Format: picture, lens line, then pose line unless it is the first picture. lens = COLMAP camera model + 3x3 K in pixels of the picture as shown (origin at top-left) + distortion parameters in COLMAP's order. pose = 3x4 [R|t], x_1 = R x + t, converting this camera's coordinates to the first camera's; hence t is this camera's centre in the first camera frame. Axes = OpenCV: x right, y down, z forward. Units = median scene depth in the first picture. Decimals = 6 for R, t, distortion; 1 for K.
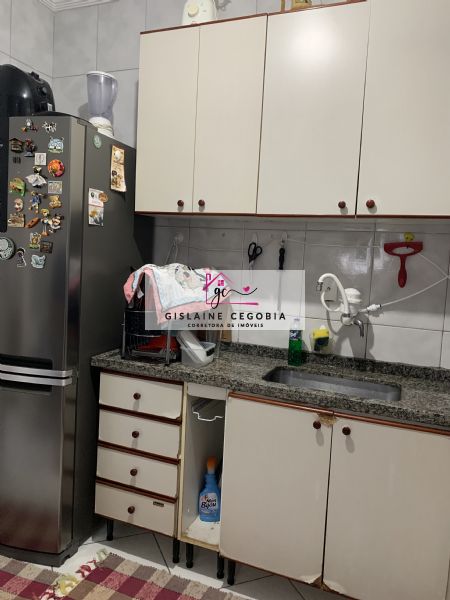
lens RADIAL K [[459.9, 0, 210.6], [0, 459.9, 287.8], [0, 0, 1]] dist [0.031718, -0.037459]
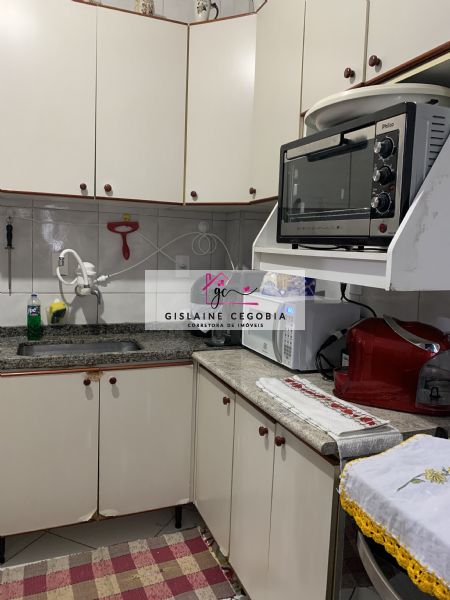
lens RADIAL K [[459.9, 0, 229.6], [0, 459.9, 291.5], [0, 0, 1]] dist [0.031718, -0.037459]
pose [[0.707813, -0.085032, 0.701263, -0.240051], [0.048771, 0.996242, 0.071574, 0.008714], [-0.704714, -0.016460, 0.709301, -0.038688]]
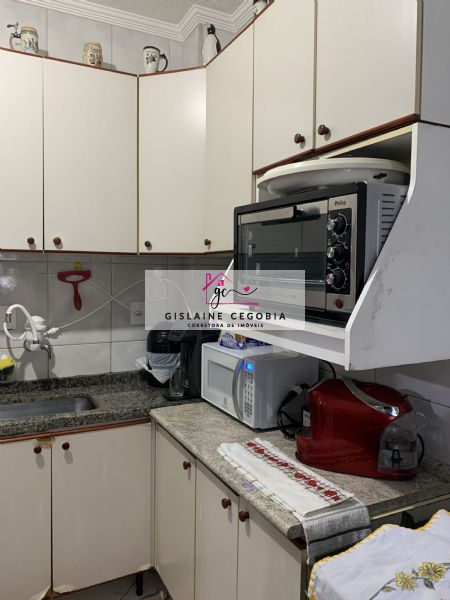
lens RADIAL K [[459.9, 0, 225.1], [0, 459.9, 293.9], [0, 0, 1]] dist [0.031718, -0.037459]
pose [[0.643498, -0.073554, 0.761906, -0.224476], [0.074176, 0.996680, 0.033572, -0.053489], [-0.761845, 0.034912, 0.646817, -0.028234]]
